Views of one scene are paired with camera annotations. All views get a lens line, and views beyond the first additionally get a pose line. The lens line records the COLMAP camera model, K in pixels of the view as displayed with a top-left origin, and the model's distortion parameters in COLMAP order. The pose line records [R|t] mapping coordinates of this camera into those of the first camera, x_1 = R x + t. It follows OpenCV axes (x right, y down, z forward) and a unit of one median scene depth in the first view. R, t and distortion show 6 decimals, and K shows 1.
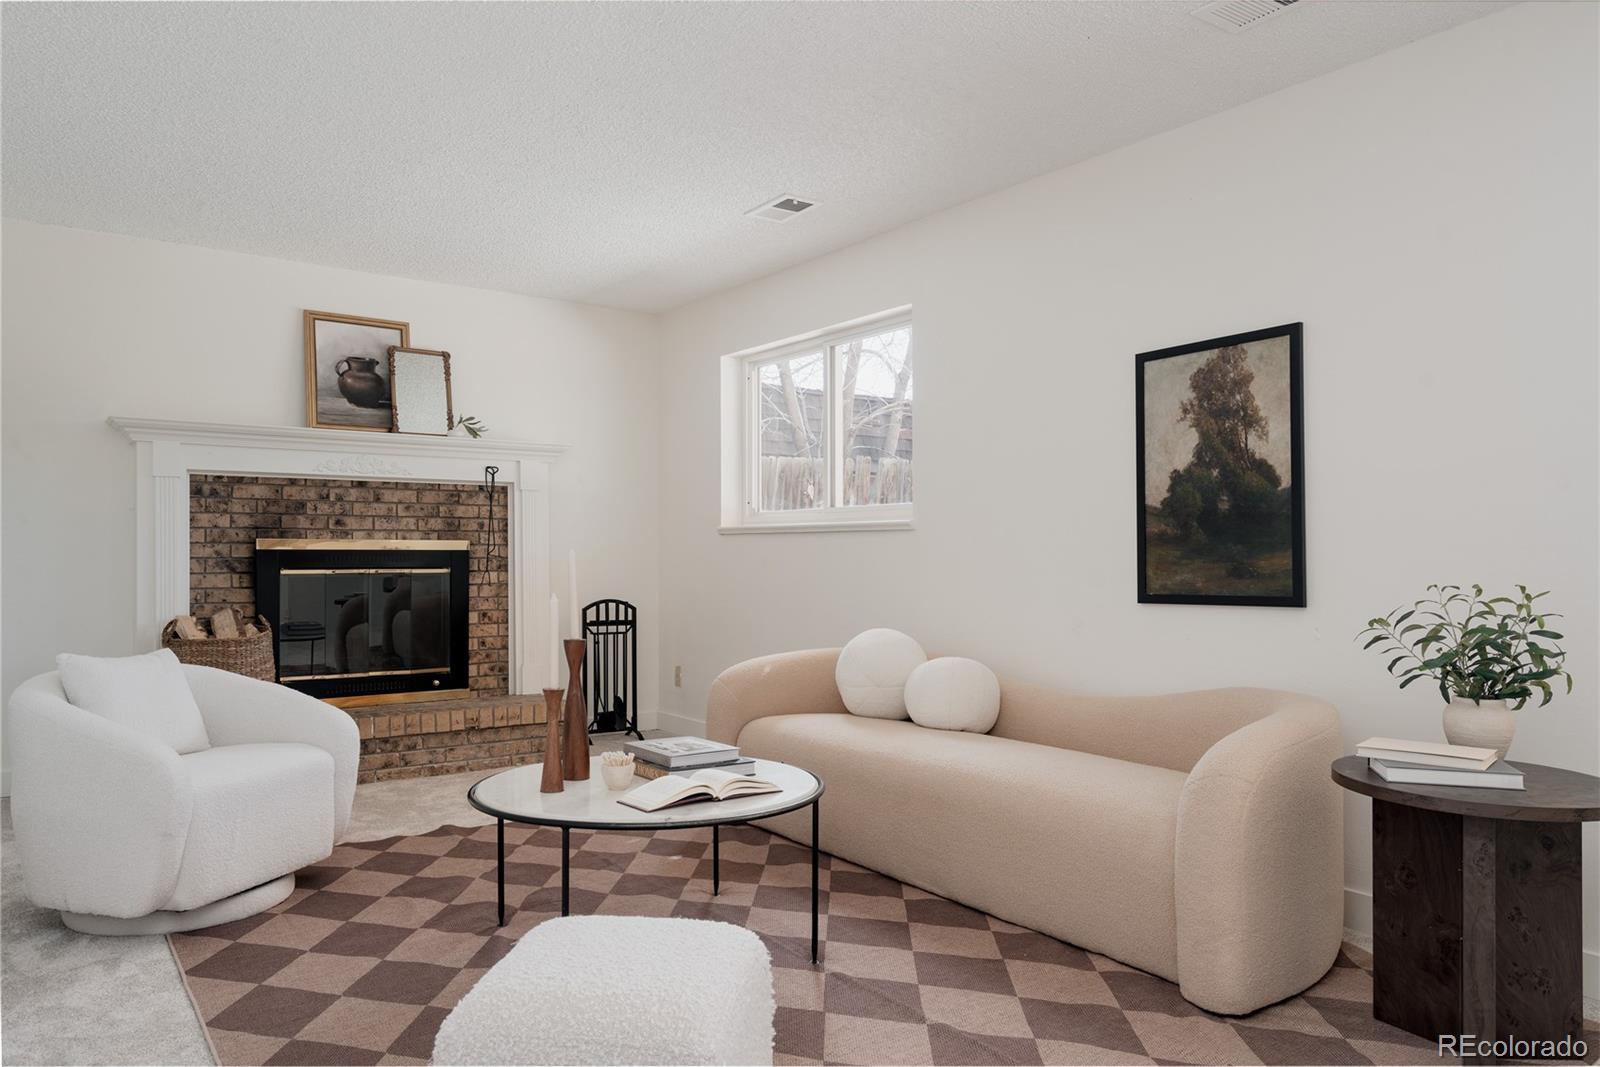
lens RADIAL K [[1052.2, 0, 781.0], [0, 1052.2, 563.7], [0, 0, 1]] dist [0.002630, 0.006485]
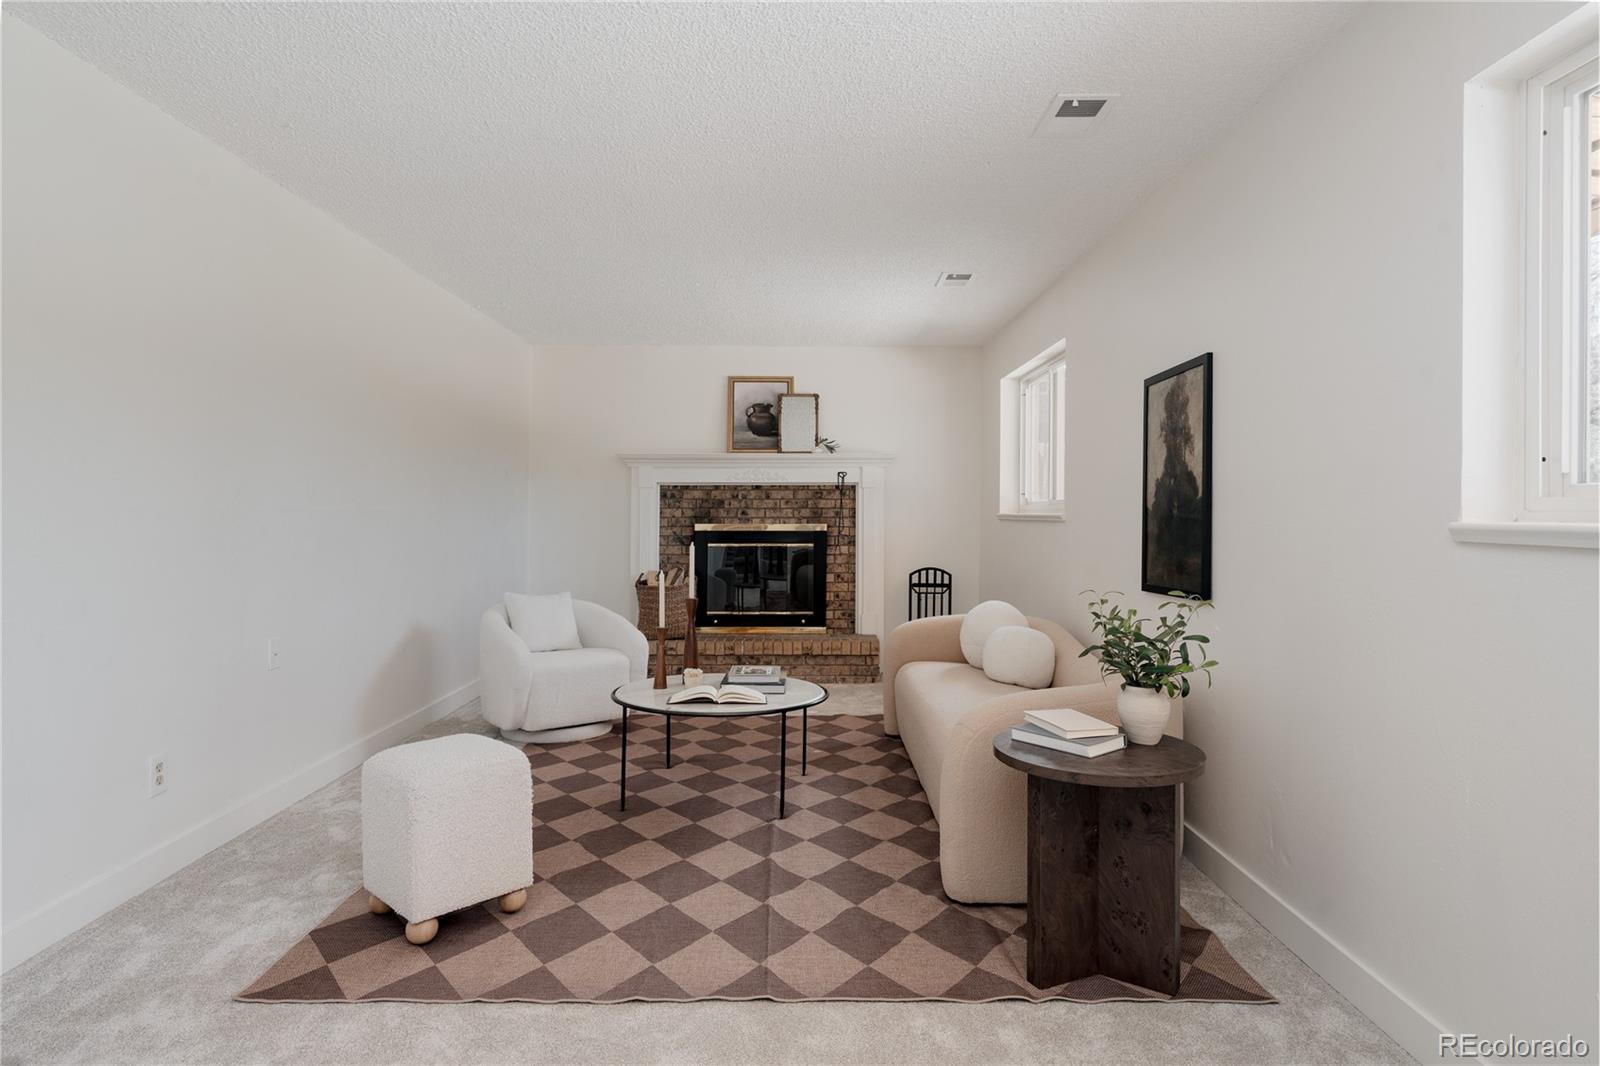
lens RADIAL K [[912.7, 0, 830.9], [0, 912.7, 510.3], [0, 0, 1]] dist [-0.007470, -0.000416]
pose [[0.826975, -0.003911, -0.562225, 0.450712], [-0.003563, 0.999919, -0.012197, -0.028103], [0.562227, 0.012090, 0.826894, -0.030826]]
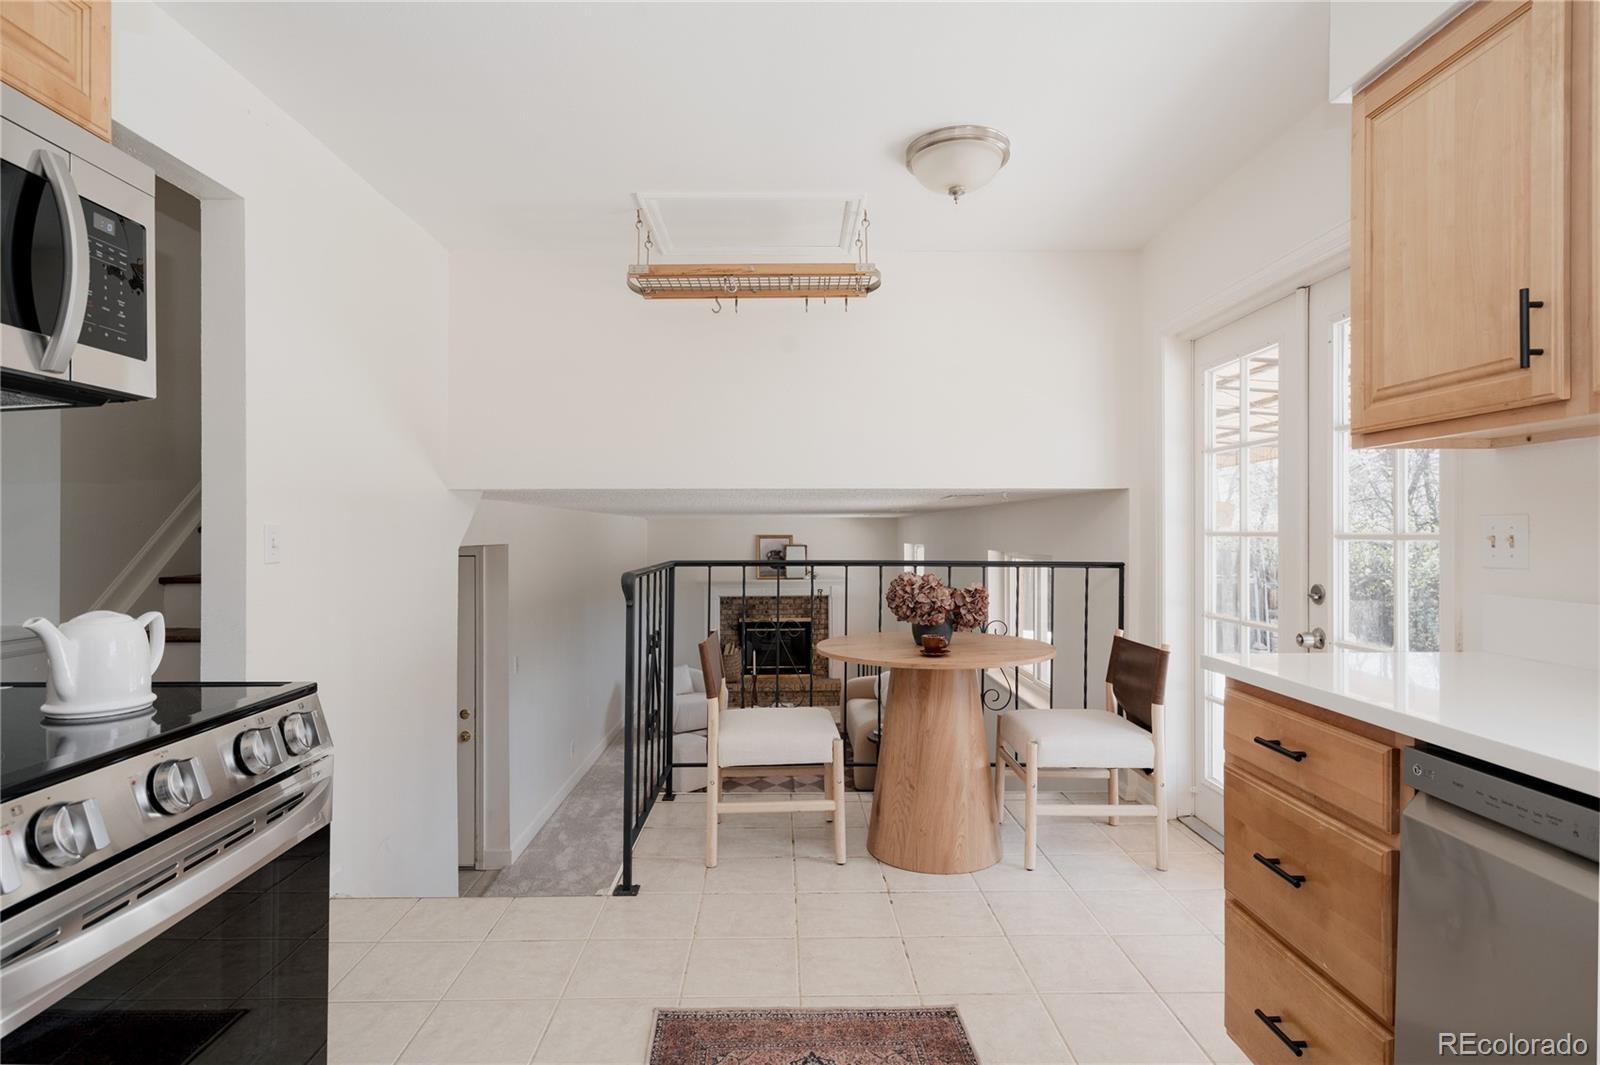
lens RADIAL K [[821.3, 0, 824.3], [0, 821.3, 565.4], [0, 0, 1]] dist [0.005402, 0.001034]
pose [[0.842045, 0.012113, -0.539271, 0.911652], [0.004806, 0.999540, 0.029956, -0.234436], [0.539385, -0.027816, 0.841599, -0.769183]]
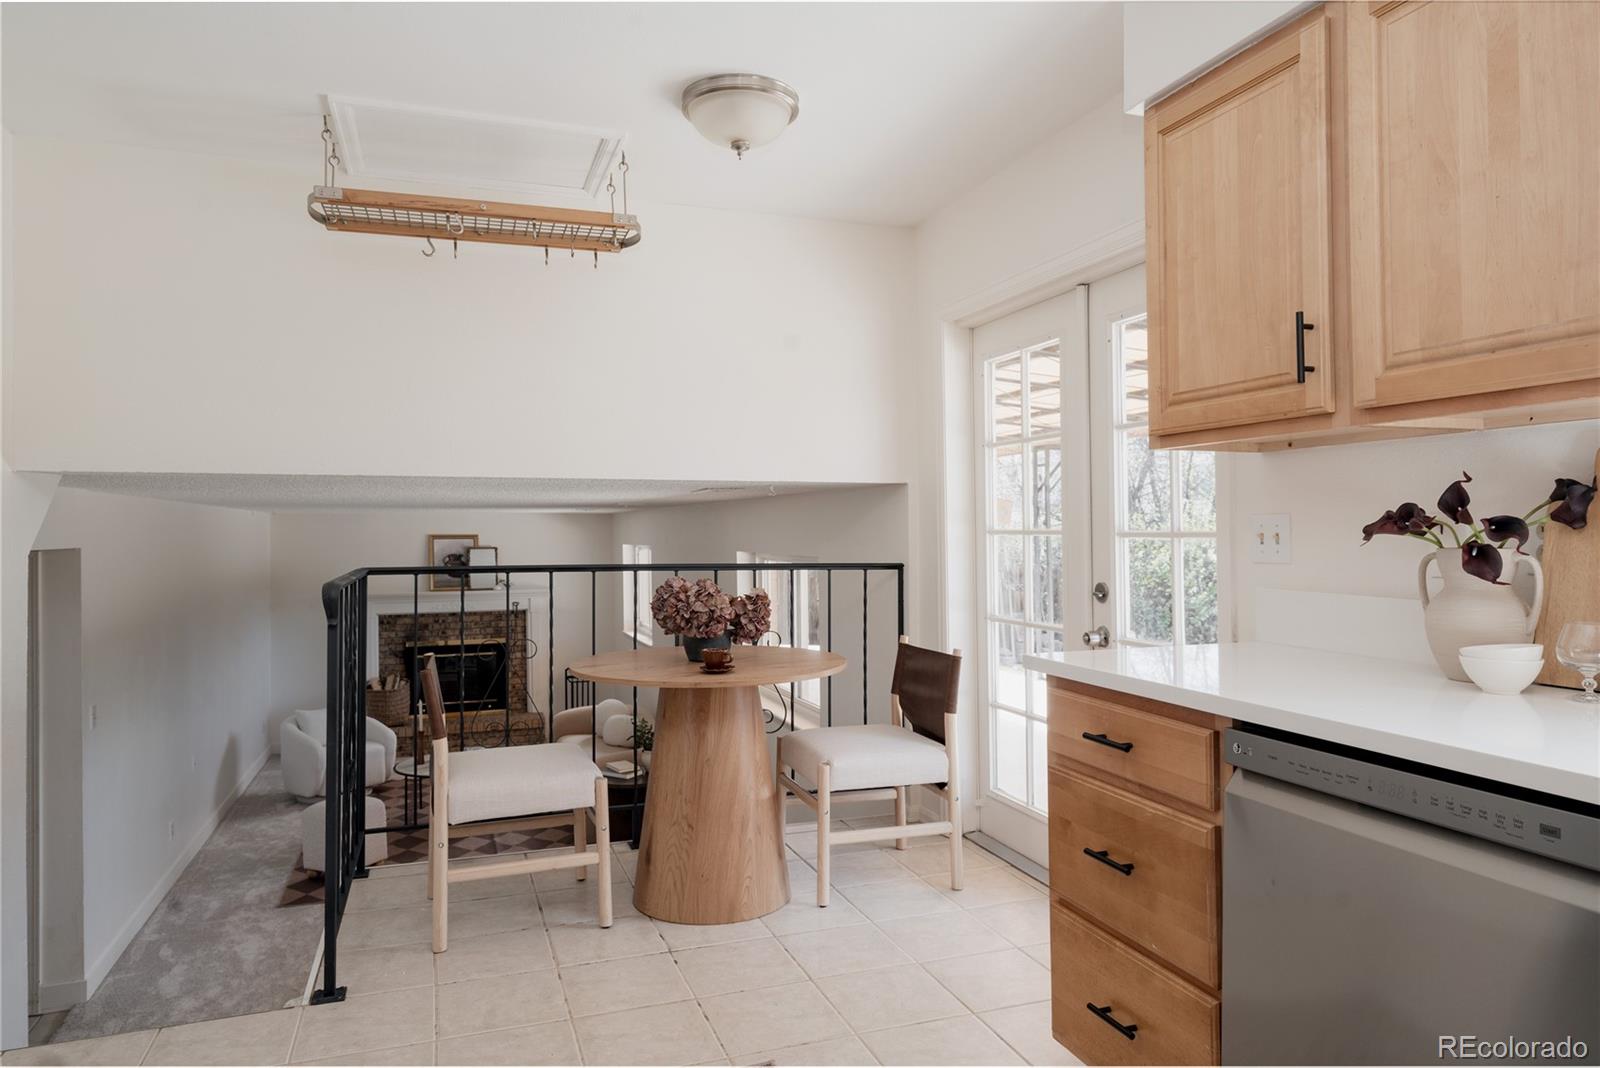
lens RADIAL K [[989.0, 0, 816.8], [0, 989.0, 558.9], [0, 0, 1]] dist [0.011204, -0.000448]
pose [[0.966902, -0.003954, -0.255117, 0.881736], [0.009482, 0.999746, 0.020439, -0.234560], [0.254972, -0.022182, 0.966694, -0.809552]]
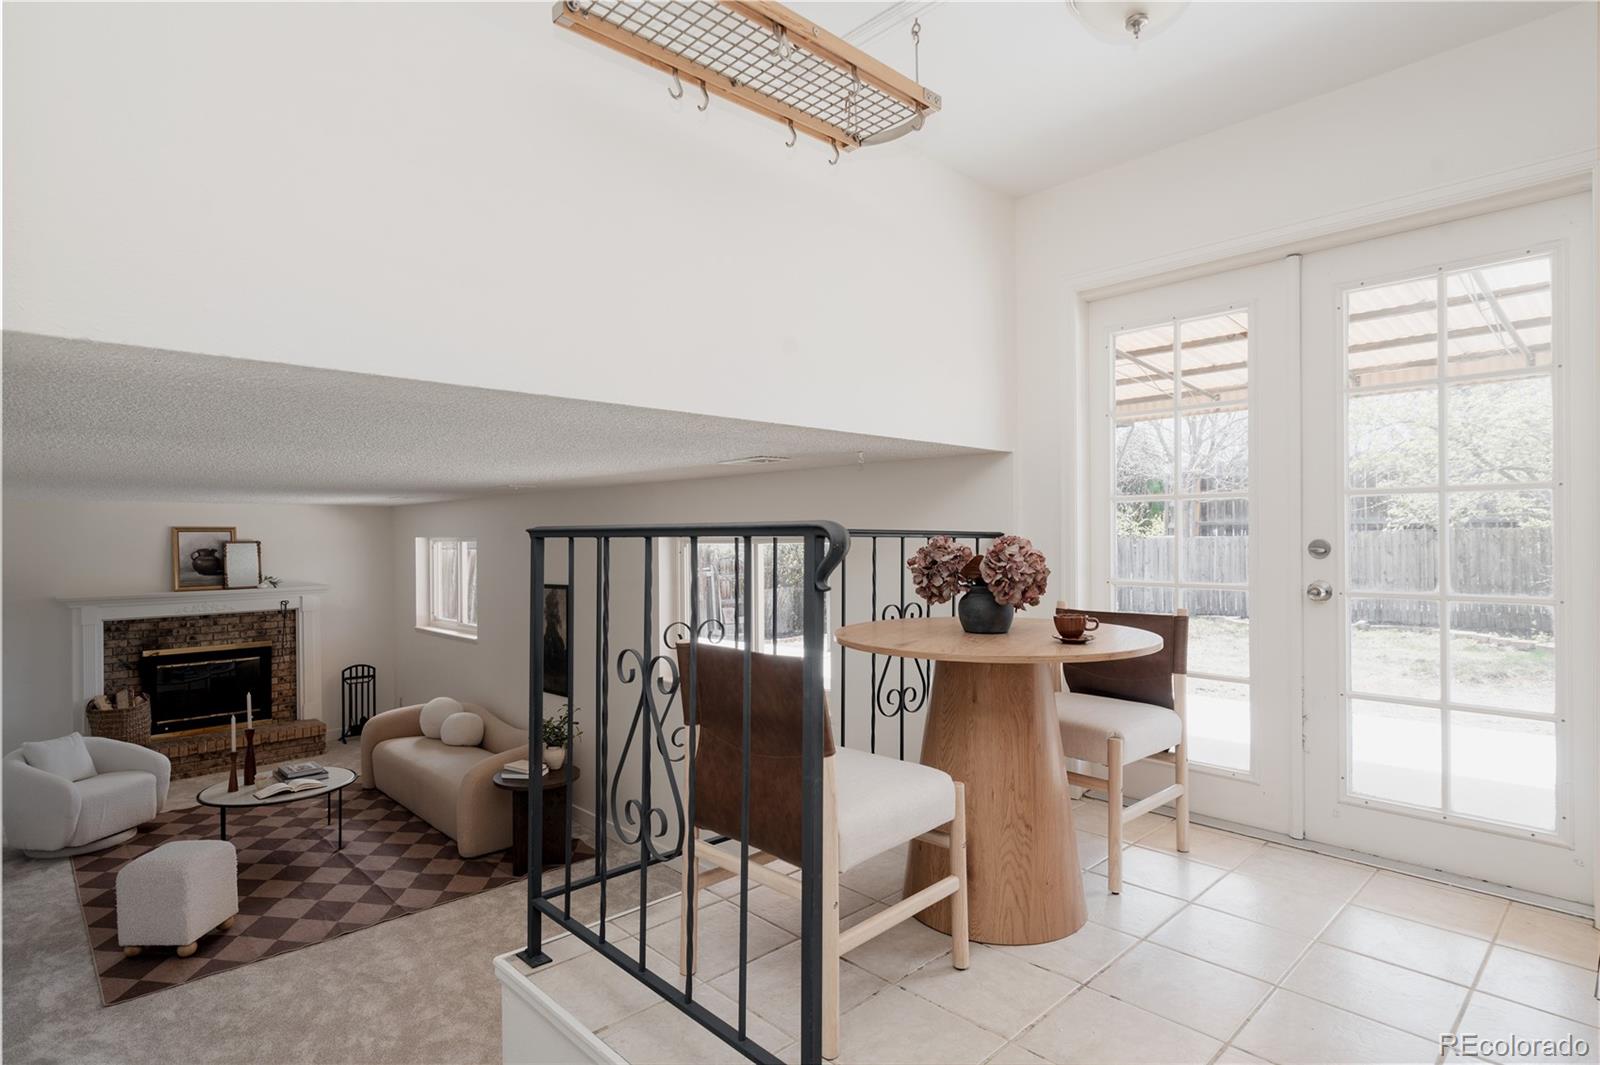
lens RADIAL K [[821.3, 0, 790.8], [0, 821.3, 532.3], [0, 0, 1]] dist [0.005402, 0.001034]
pose [[0.991305, -0.014730, 0.130755, 0.487200], [0.015812, 0.999849, -0.007241, -0.211457], [-0.130628, 0.009245, 0.991388, -0.659661]]
